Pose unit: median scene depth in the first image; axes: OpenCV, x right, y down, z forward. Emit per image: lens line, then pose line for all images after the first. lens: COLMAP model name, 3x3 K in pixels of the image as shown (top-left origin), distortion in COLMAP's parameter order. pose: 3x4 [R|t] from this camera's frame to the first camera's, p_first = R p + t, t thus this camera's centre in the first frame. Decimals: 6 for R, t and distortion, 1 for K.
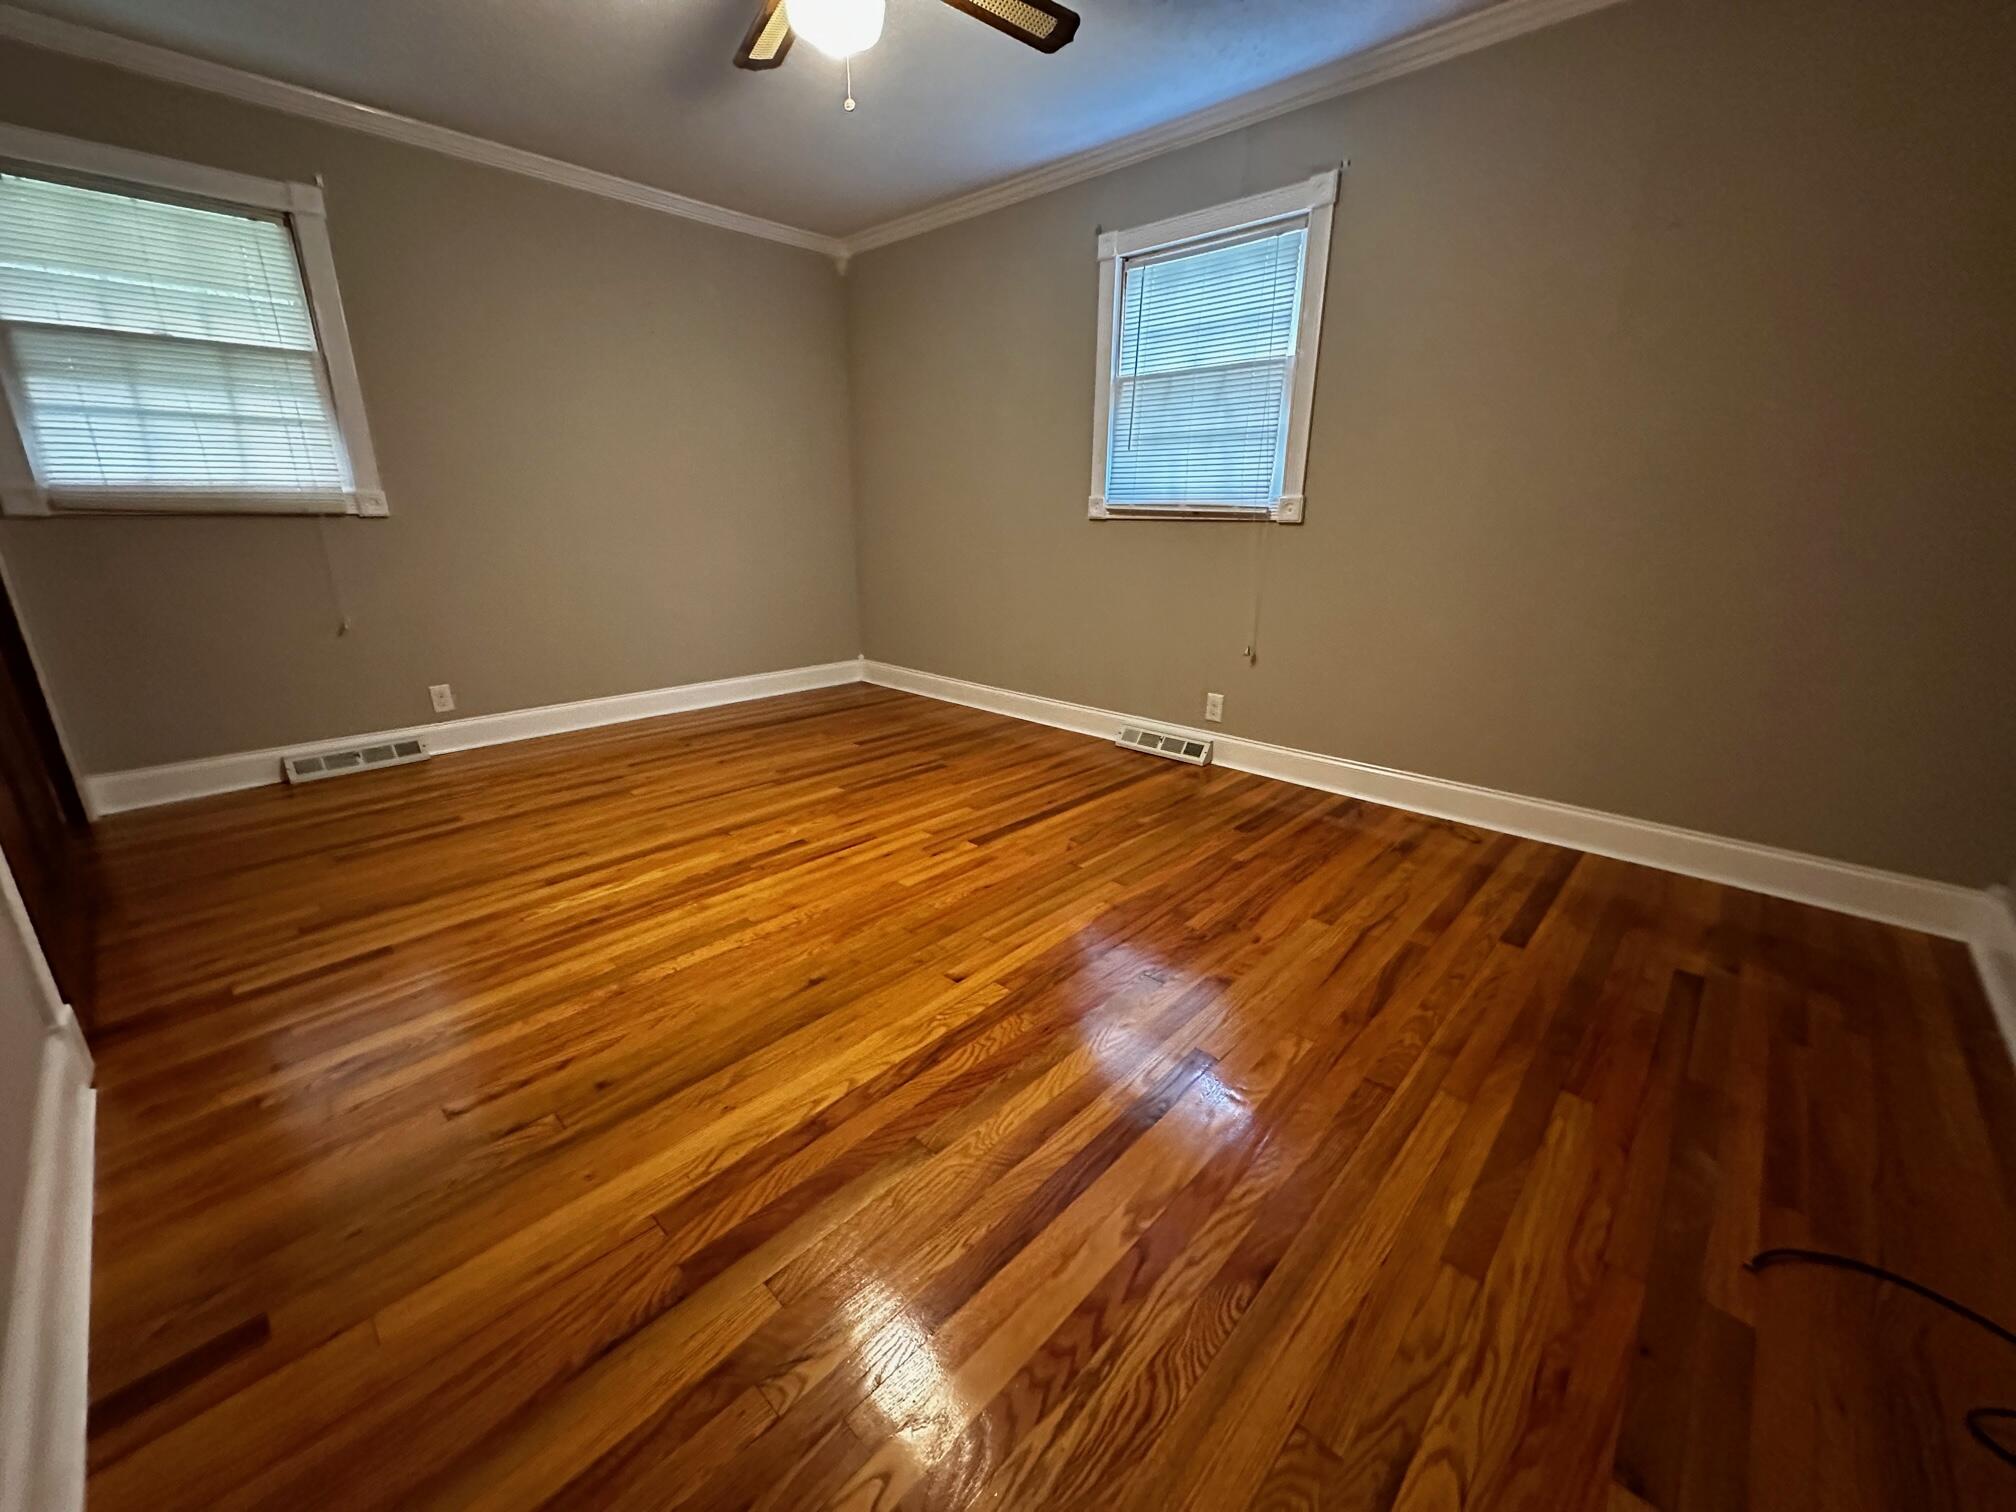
lens RADIAL K [[804.0, 0, 1003.4], [0, 804.0, 757.4], [0, 0, 1]] dist [-0.003017, 0.000665]
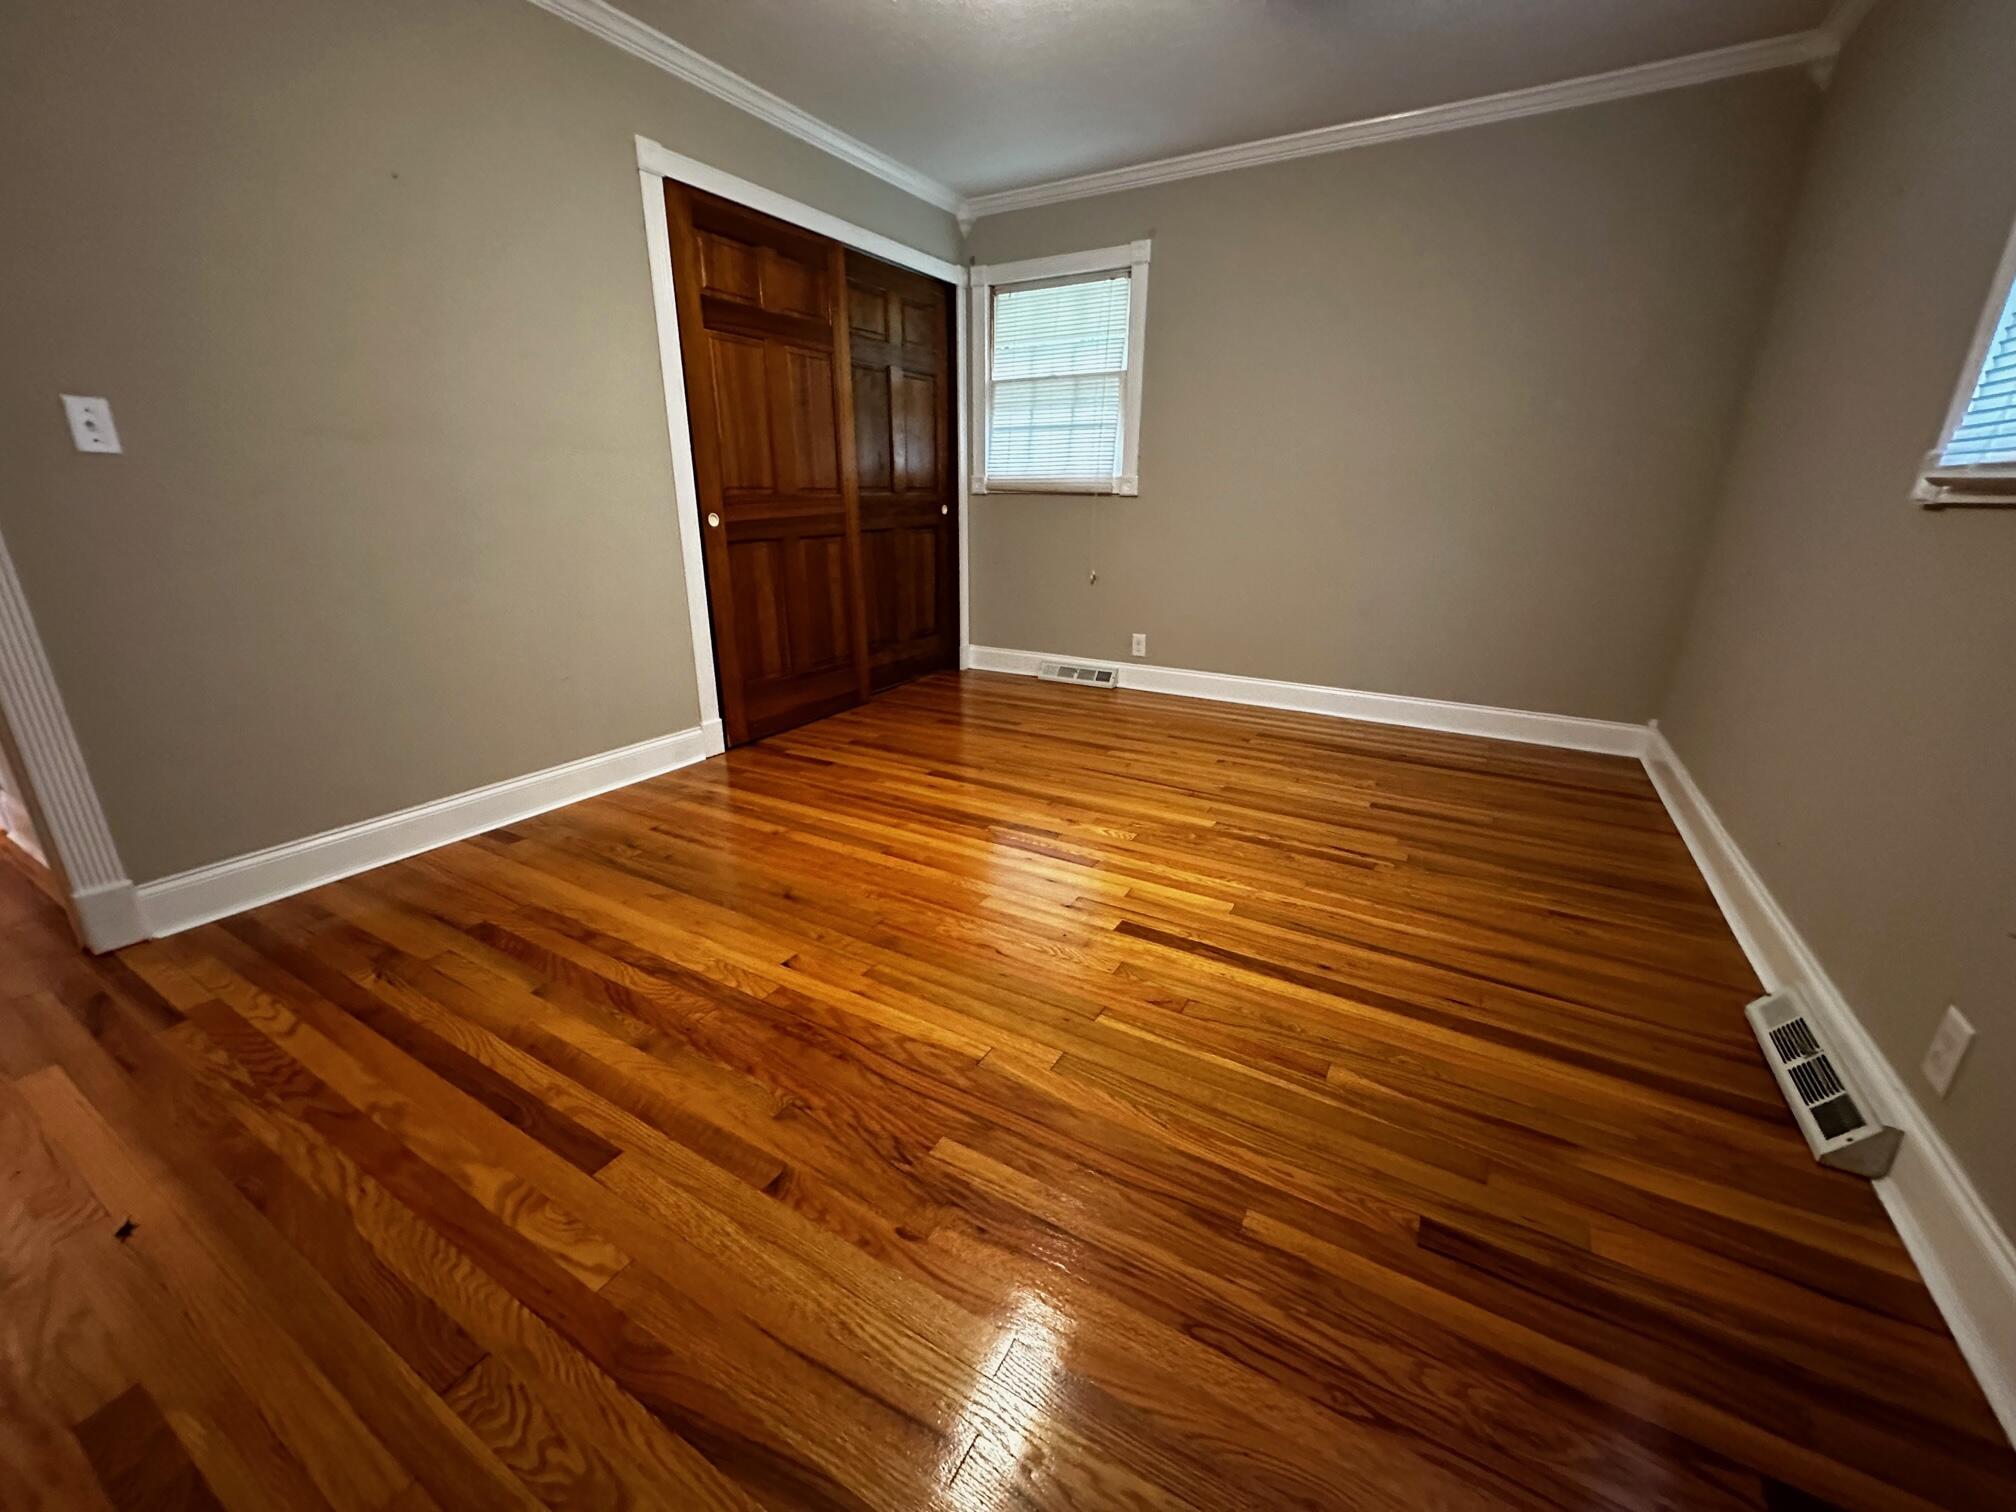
lens RADIAL K [[804.0, 0, 1004.6], [0, 804.0, 753.9], [0, 0, 1]] dist [-0.003017, 0.000665]
pose [[0.227002, 0.297321, -0.927400, 0.534677], [-0.296438, 0.928168, 0.225008, -0.163245], [0.927682, 0.223840, 0.298833, 0.585825]]
